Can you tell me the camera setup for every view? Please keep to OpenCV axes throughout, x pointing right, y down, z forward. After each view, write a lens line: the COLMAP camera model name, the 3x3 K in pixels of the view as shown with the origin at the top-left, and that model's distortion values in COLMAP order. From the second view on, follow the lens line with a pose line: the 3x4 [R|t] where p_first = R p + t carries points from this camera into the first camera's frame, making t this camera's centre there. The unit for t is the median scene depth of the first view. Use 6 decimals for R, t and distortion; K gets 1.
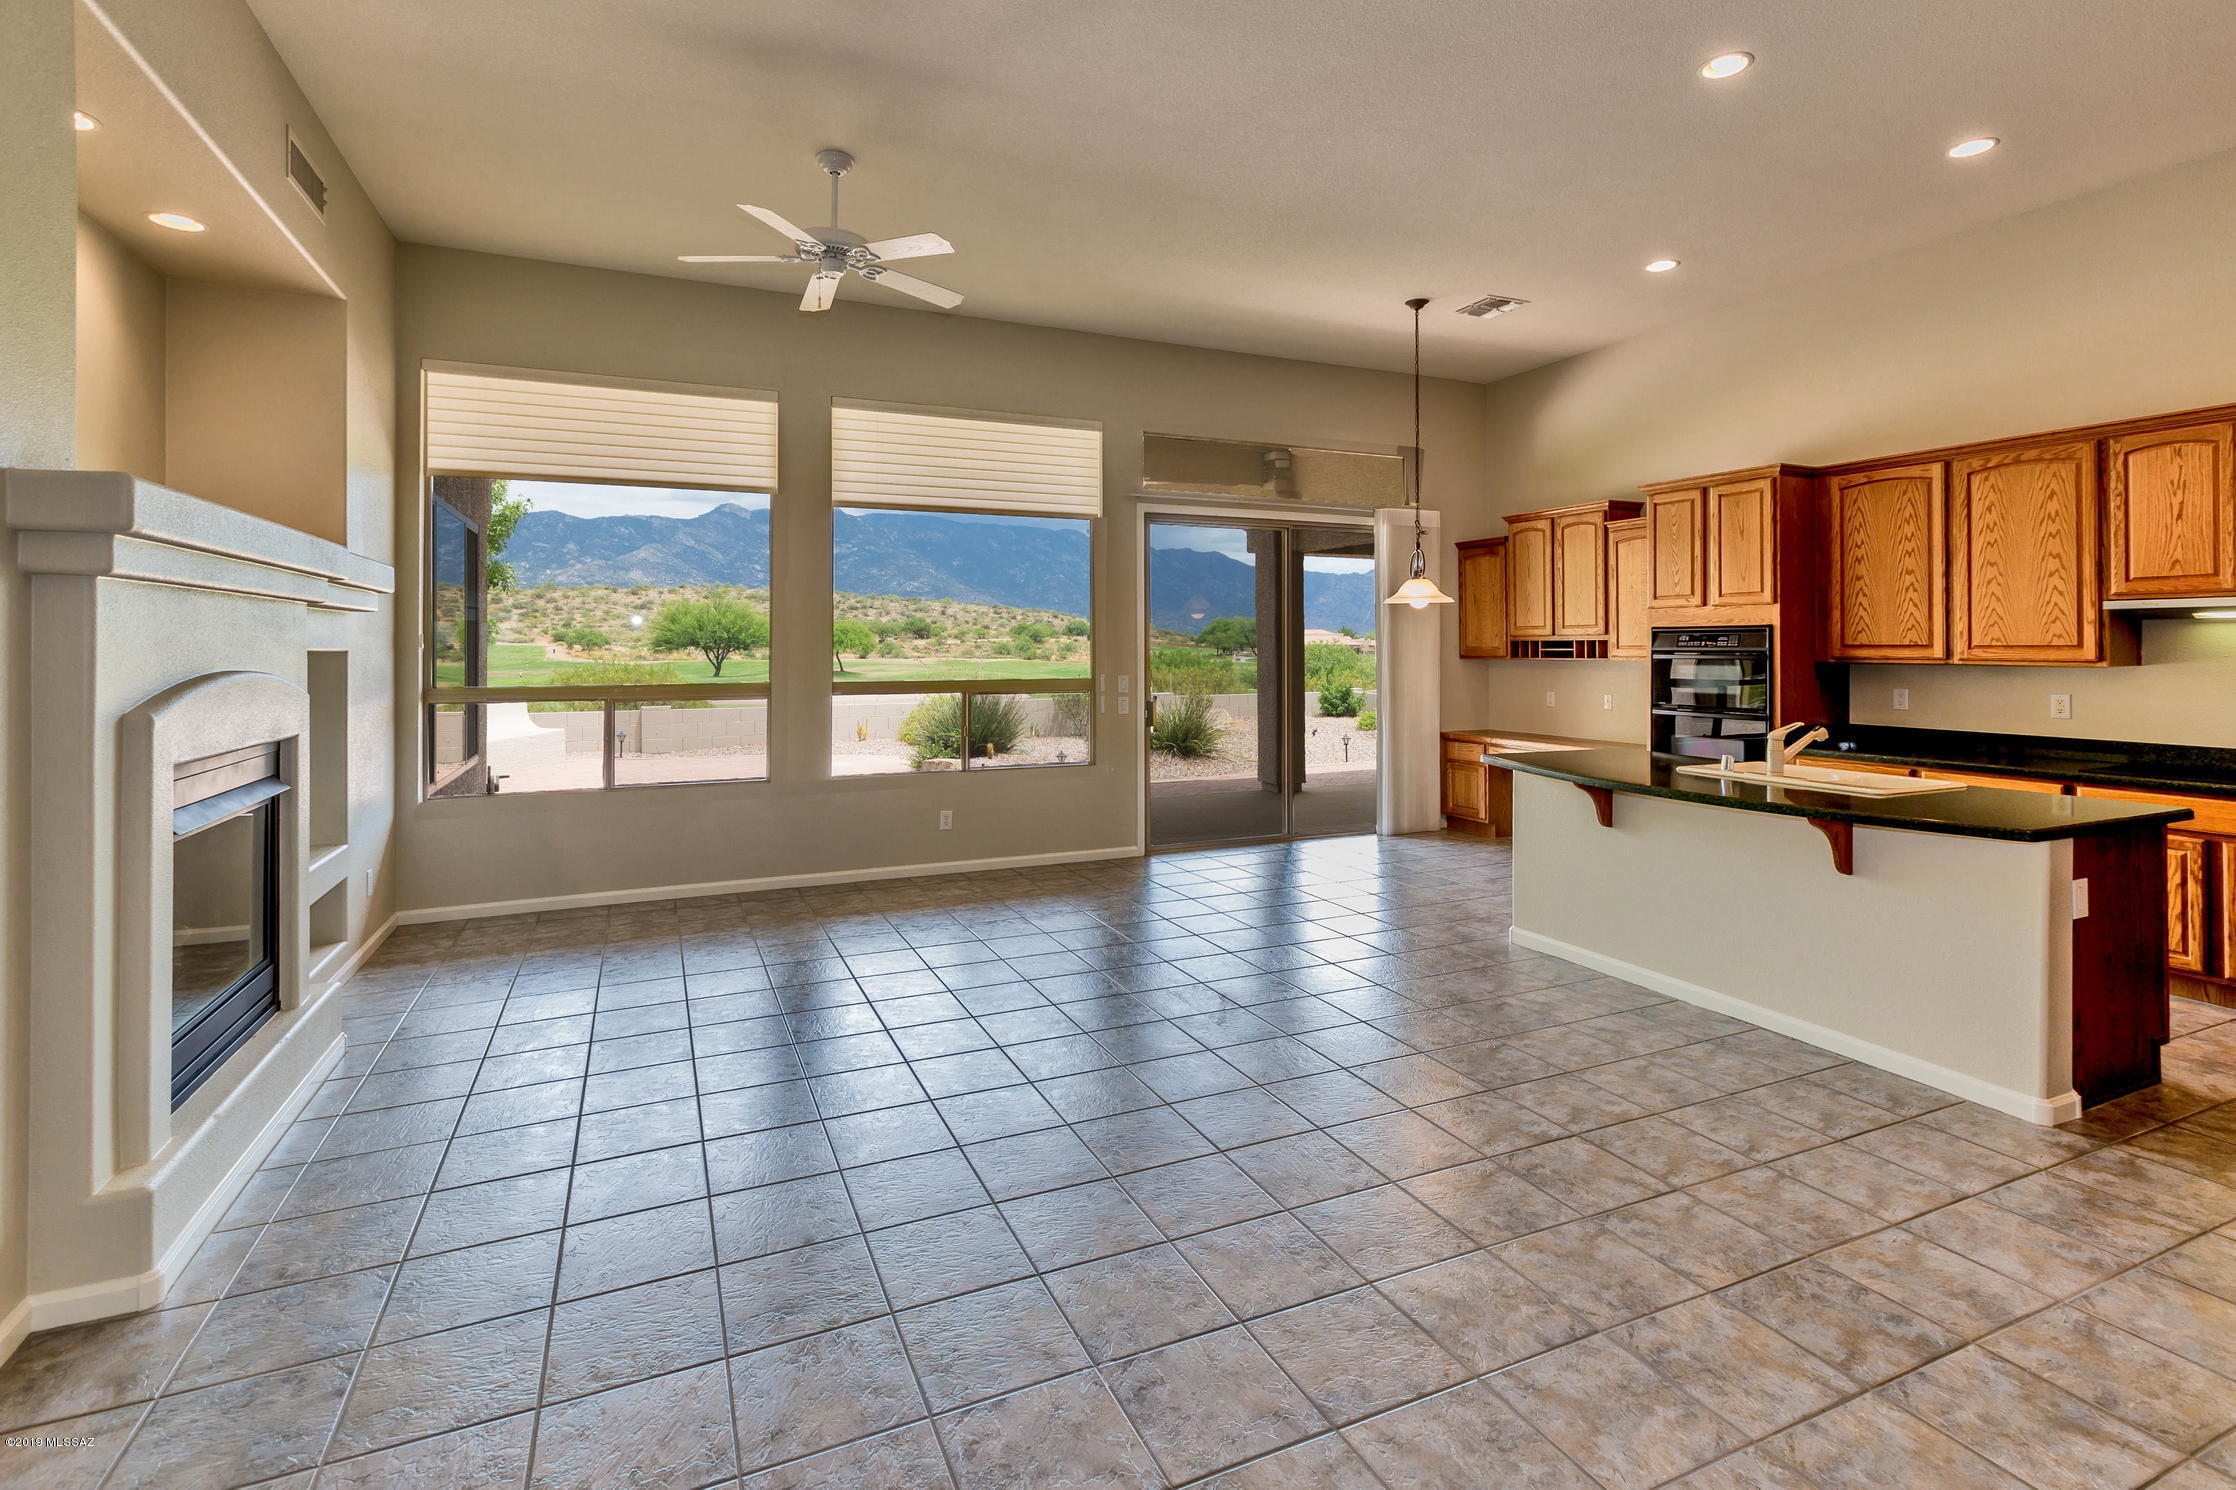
lens RADIAL K [[1053.6, 0, 1152.9], [0, 1053.6, 636.9], [0, 0, 1]] dist [0.008578, -0.000476]
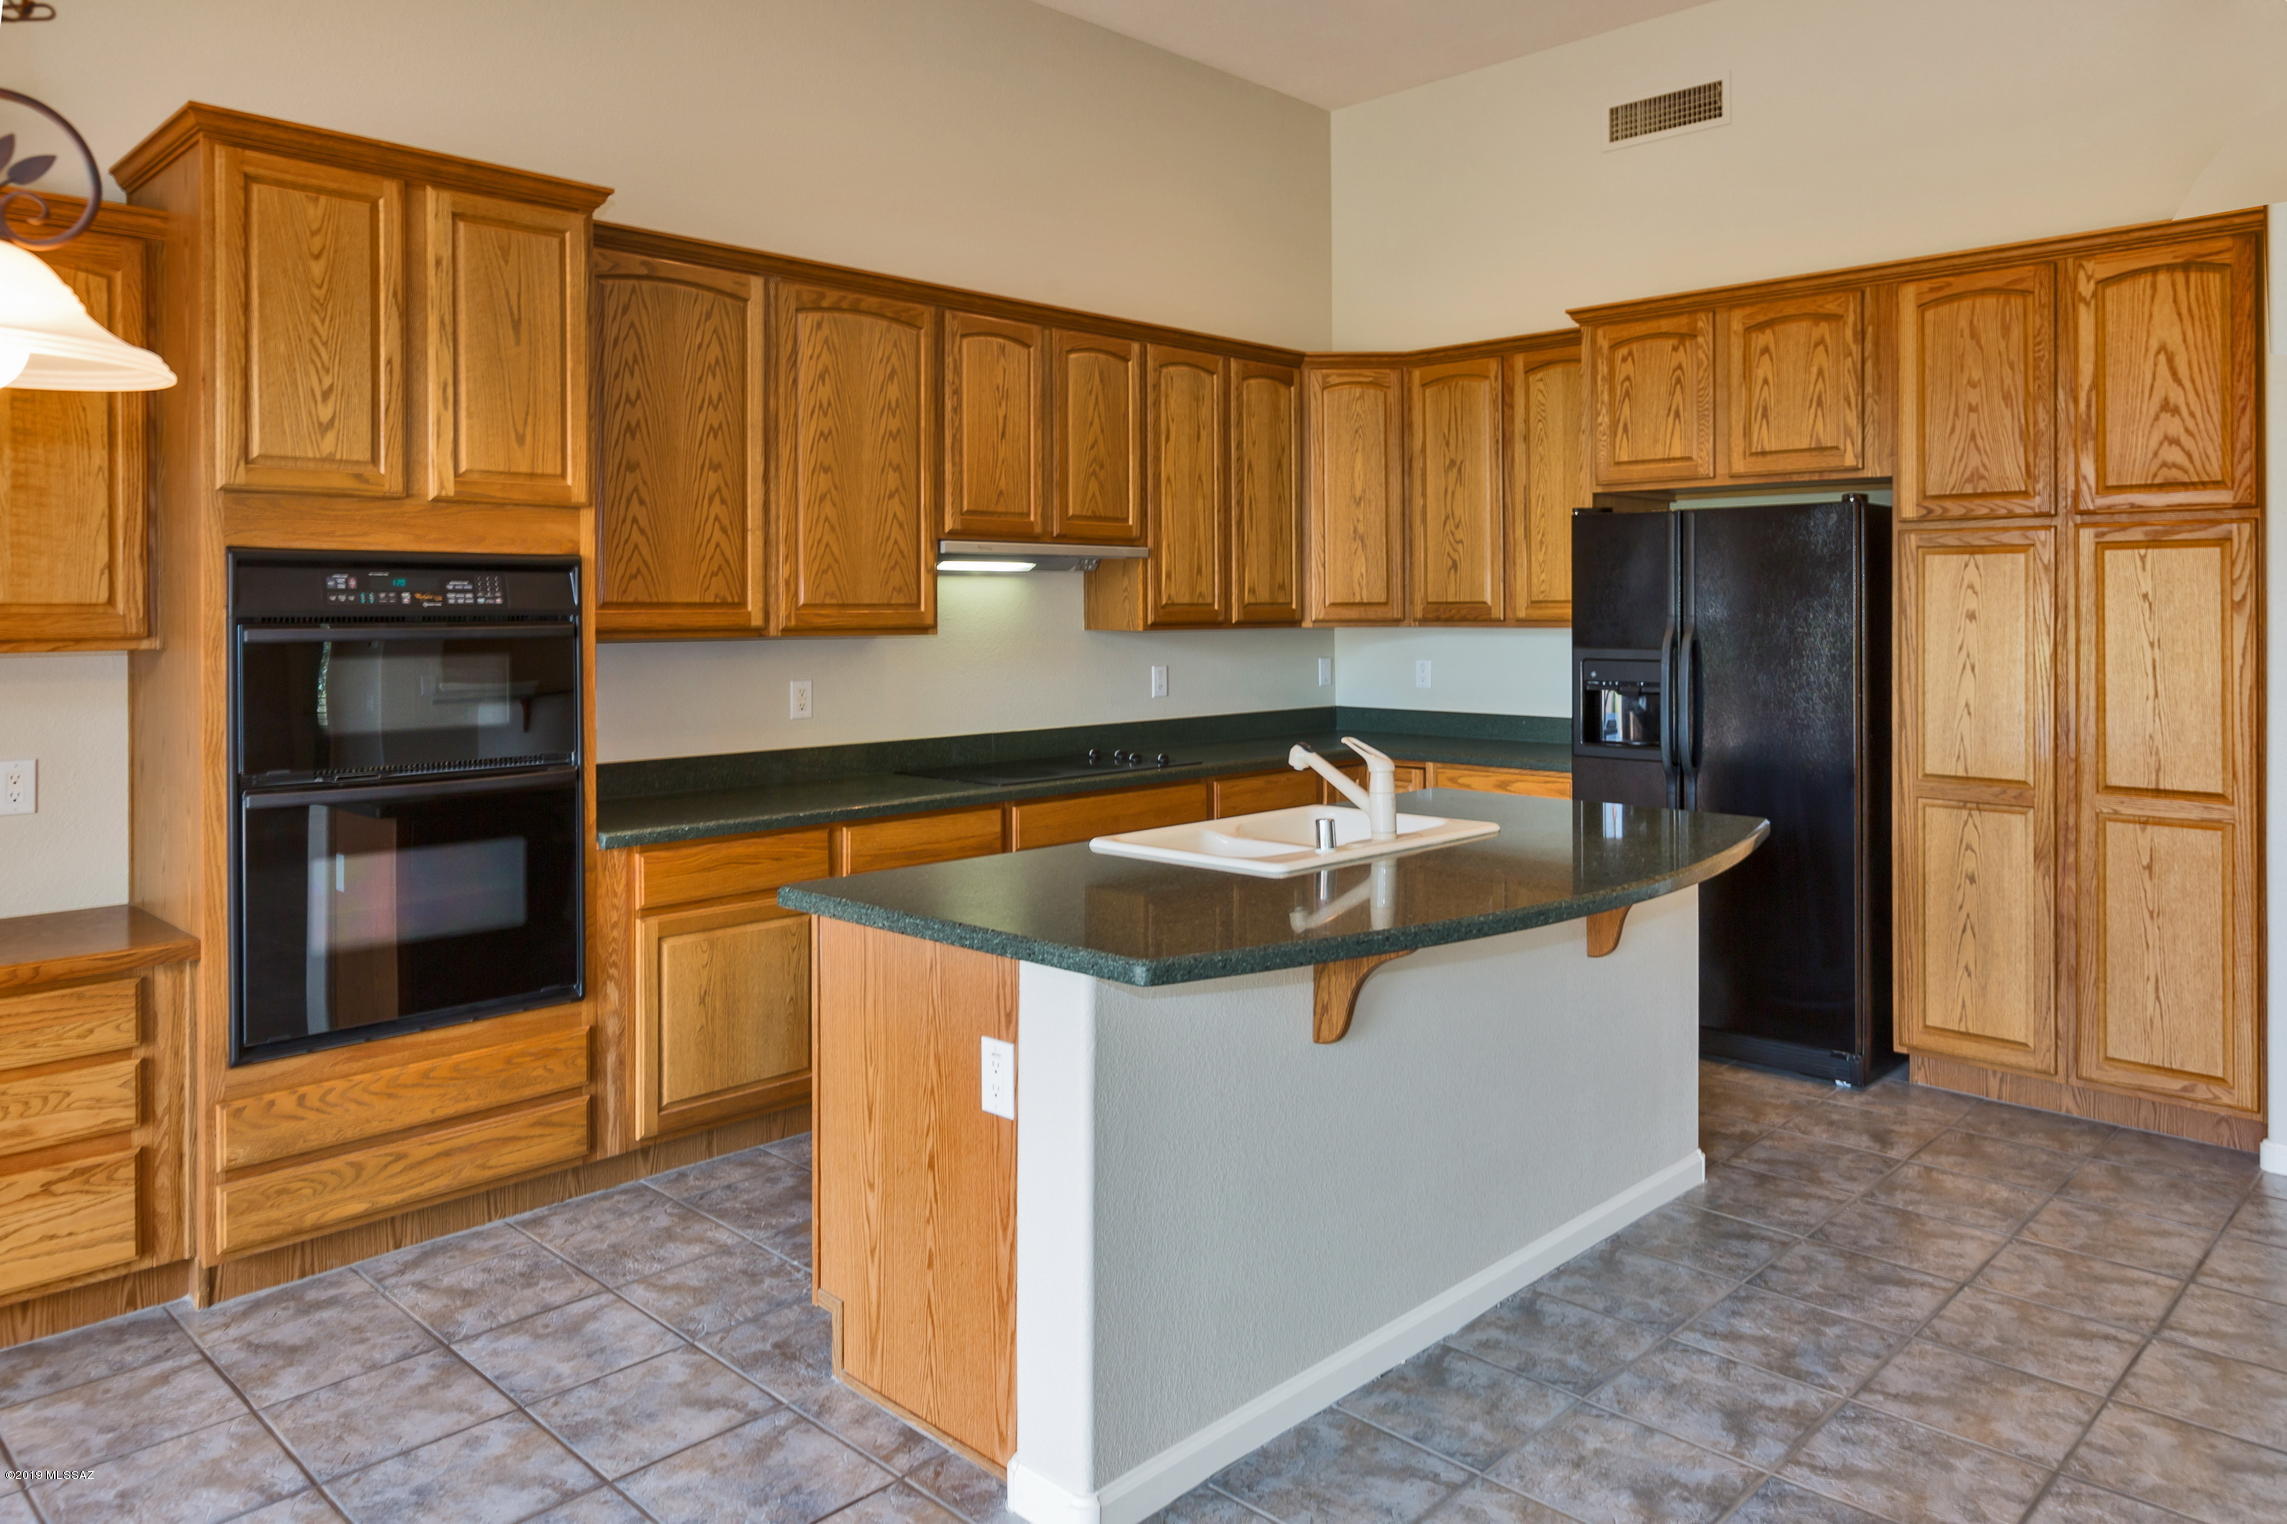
lens RADIAL K [[1574.8, 0, 1129.0], [0, 1574.8, 605.7], [0, 0, 1]] dist [0.012523, -0.009987]
pose [[-0.336116, 0.000312, 0.941820, -0.089789], [-0.007241, 0.999970, -0.002915, 0.008520], [-0.941793, -0.007800, -0.336104, 0.947456]]
